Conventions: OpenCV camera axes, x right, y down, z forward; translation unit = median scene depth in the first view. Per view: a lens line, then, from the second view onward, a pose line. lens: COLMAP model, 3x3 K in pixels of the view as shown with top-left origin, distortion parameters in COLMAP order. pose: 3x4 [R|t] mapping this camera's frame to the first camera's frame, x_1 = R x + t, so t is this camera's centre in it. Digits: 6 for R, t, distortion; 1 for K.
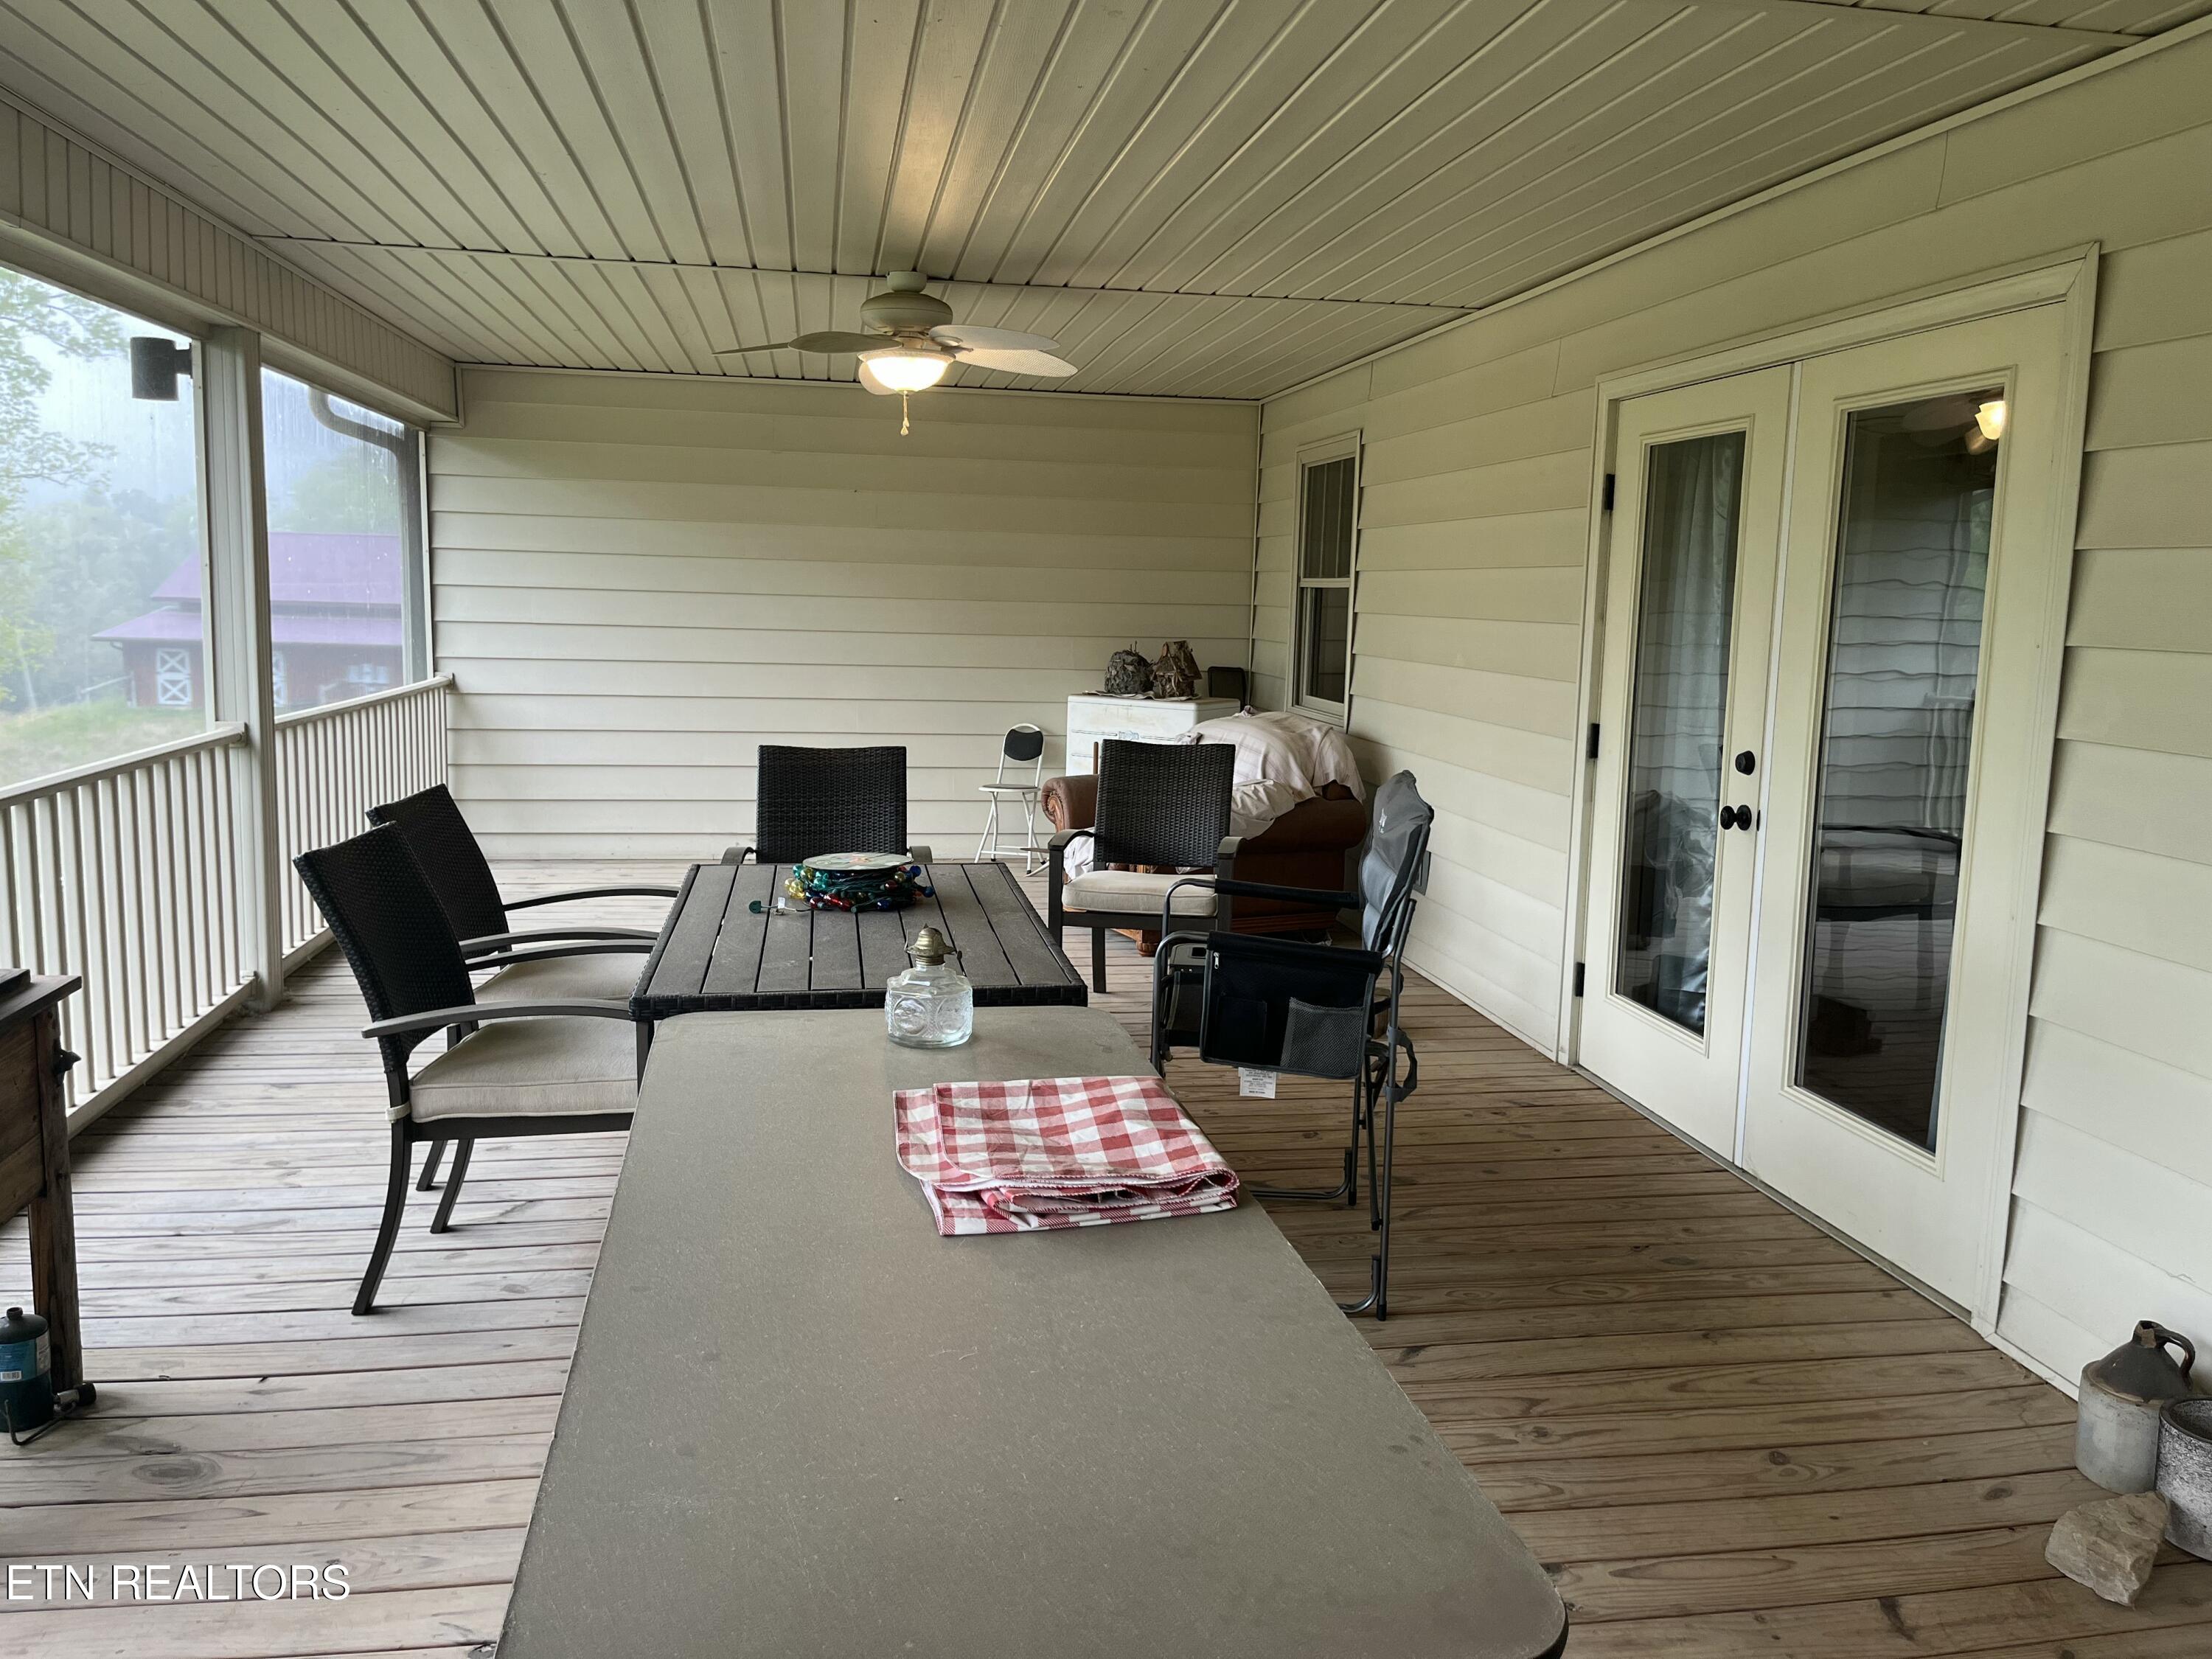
lens RADIAL K [[1688.1, 0, 1107.7], [0, 1688.1, 819.7], [0, 0, 1]] dist [0.125264, -0.158258]
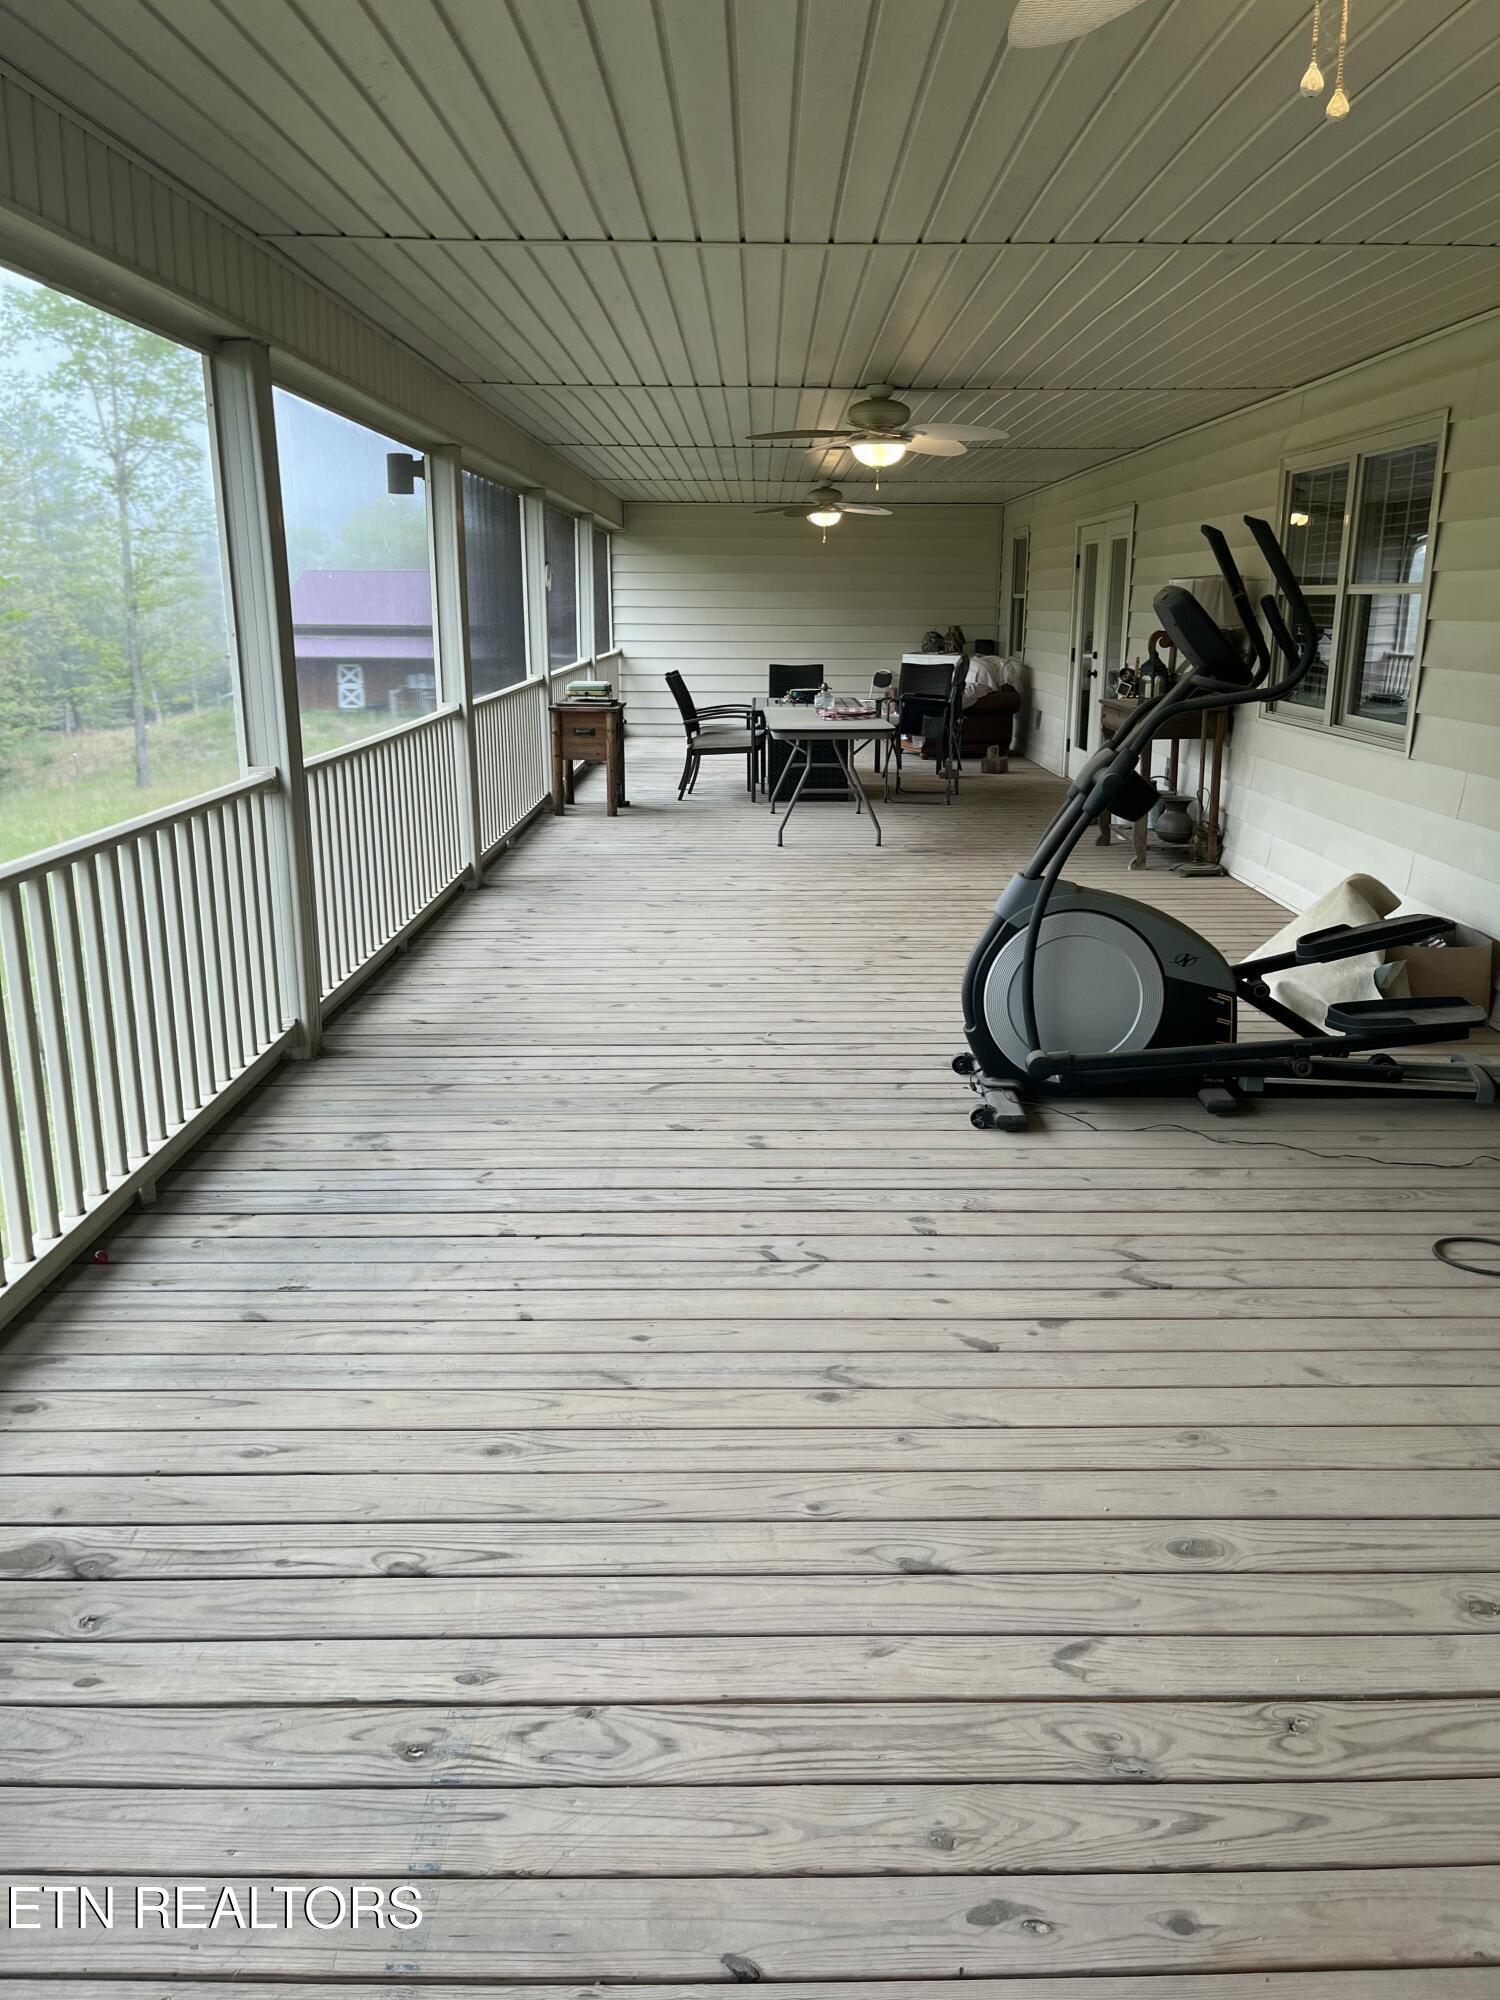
lens RADIAL K [[1523.1, 0, 767.1], [0, 1523.1, 999.6], [0, 0, 1]] dist [0.064640, -0.073808]
pose [[0.986754, 0.022134, -0.160709, 0.132520], [-0.003020, 0.992983, 0.118218, 0.136612], [0.162198, -0.116167, 0.979896, -0.990495]]
